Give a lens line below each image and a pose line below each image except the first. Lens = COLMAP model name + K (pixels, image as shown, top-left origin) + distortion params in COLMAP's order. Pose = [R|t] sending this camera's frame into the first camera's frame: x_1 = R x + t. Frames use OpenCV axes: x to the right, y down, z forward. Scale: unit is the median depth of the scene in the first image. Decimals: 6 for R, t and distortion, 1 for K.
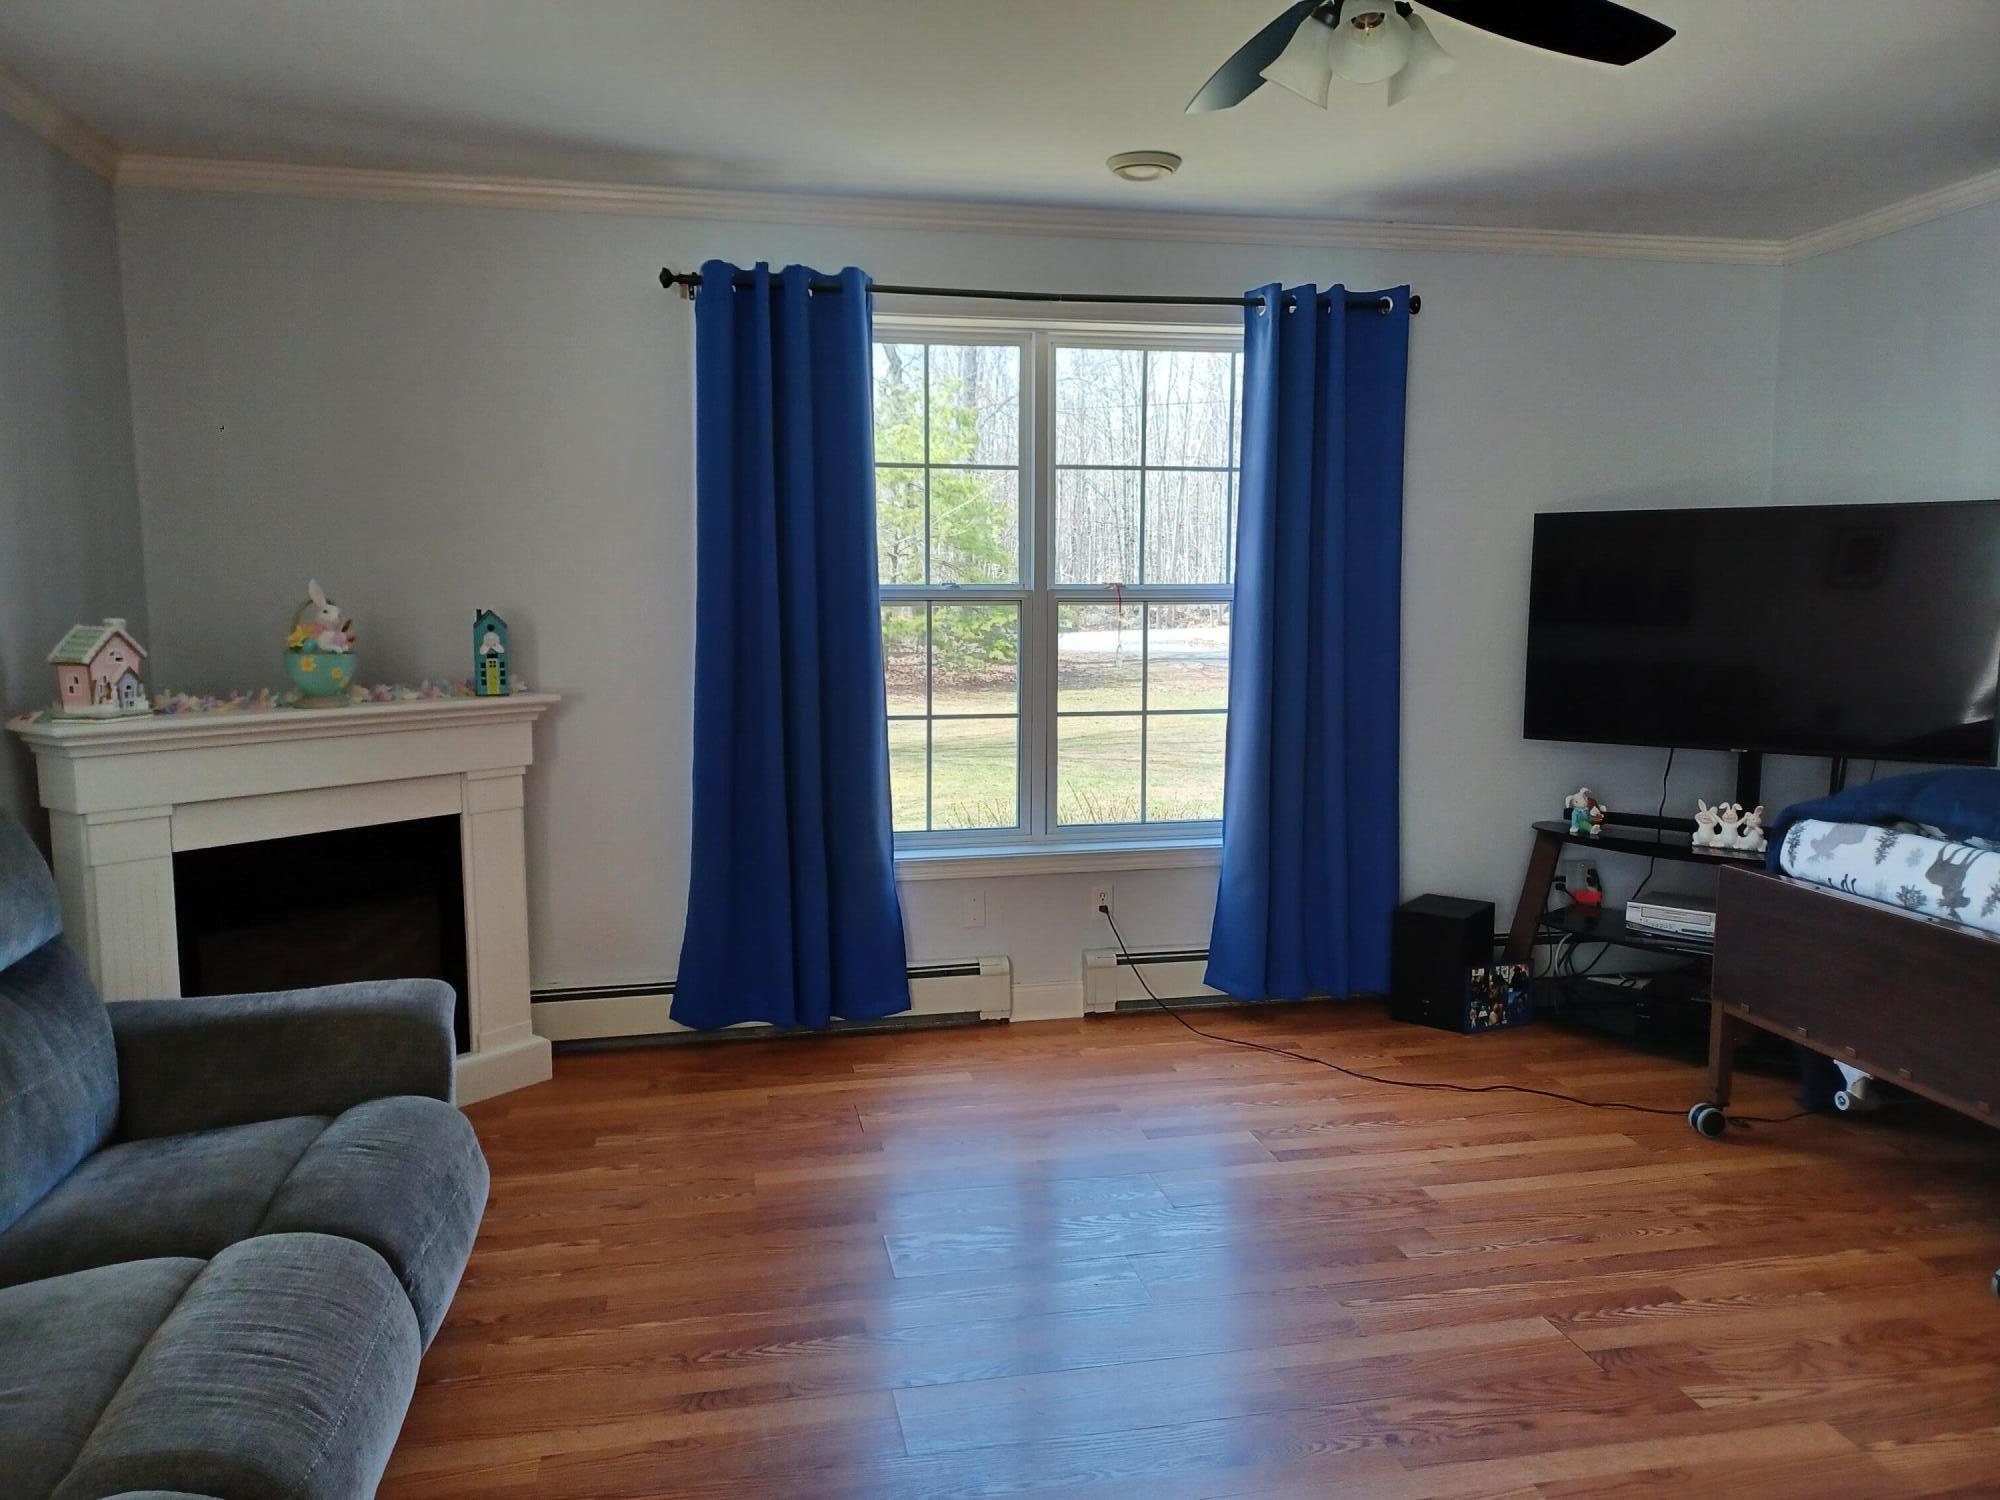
lens RADIAL K [[1432.6, 0, 1021.2], [0, 1432.6, 751.6], [0, 0, 1]] dist [0.048718, -0.002356]
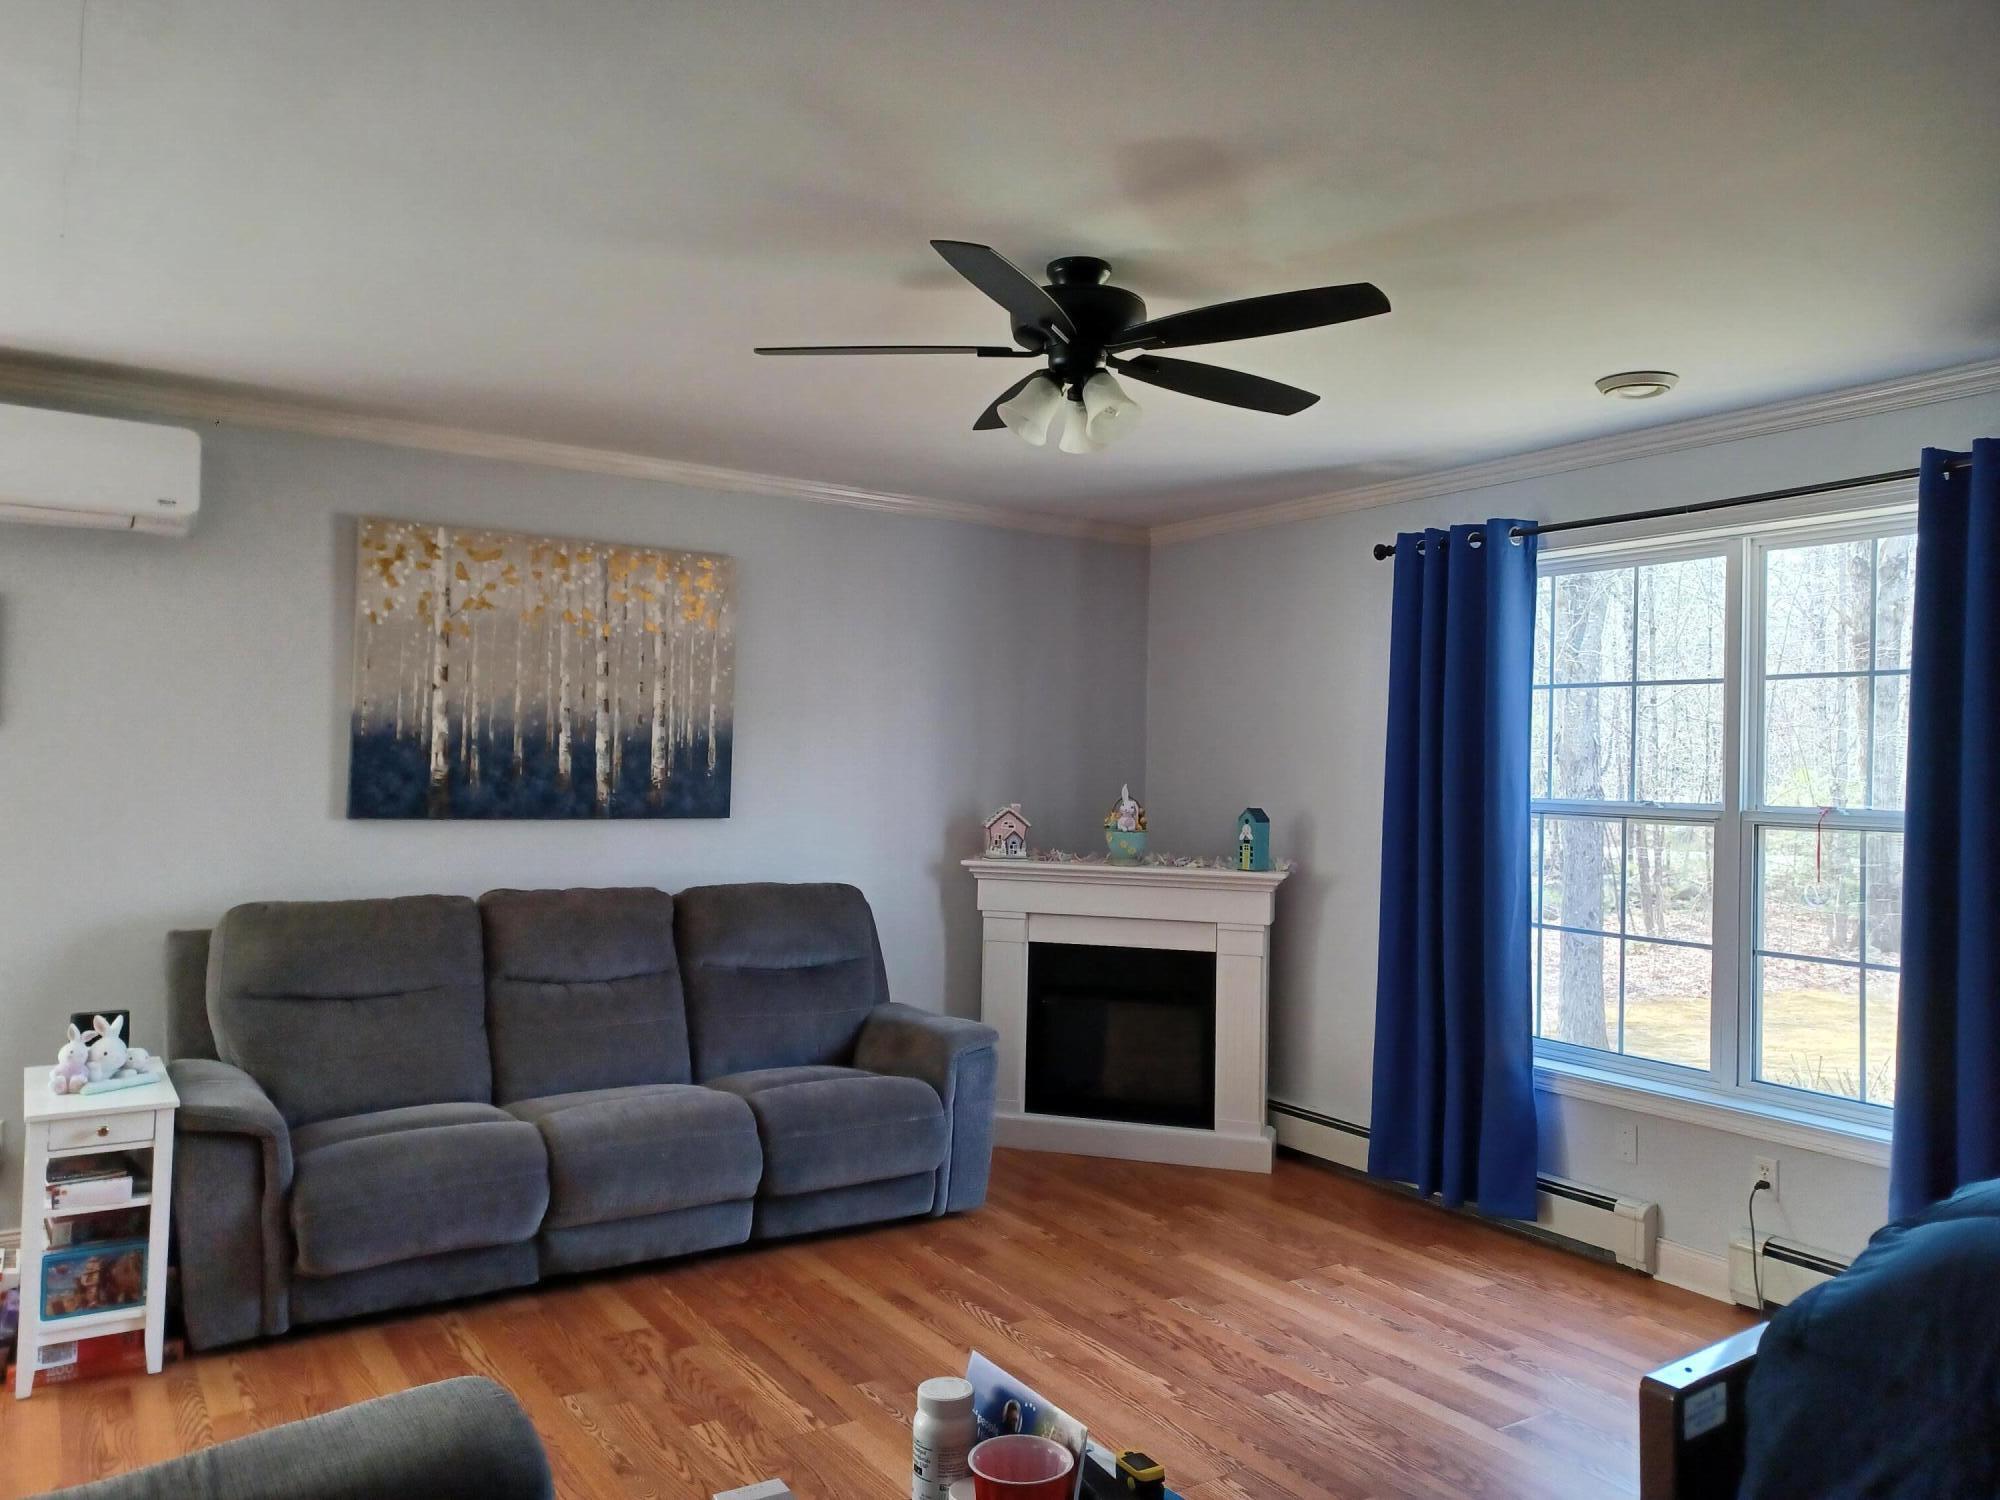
lens RADIAL K [[1432.6, 0, 1021.2], [0, 1432.6, 751.6], [0, 0, 1]] dist [0.048718, -0.002356]
pose [[0.389424, 0.001667, -0.921057, 0.759004], [-0.129112, 0.990224, -0.052796, -0.048282], [0.911964, 0.139479, 0.385832, 0.249870]]
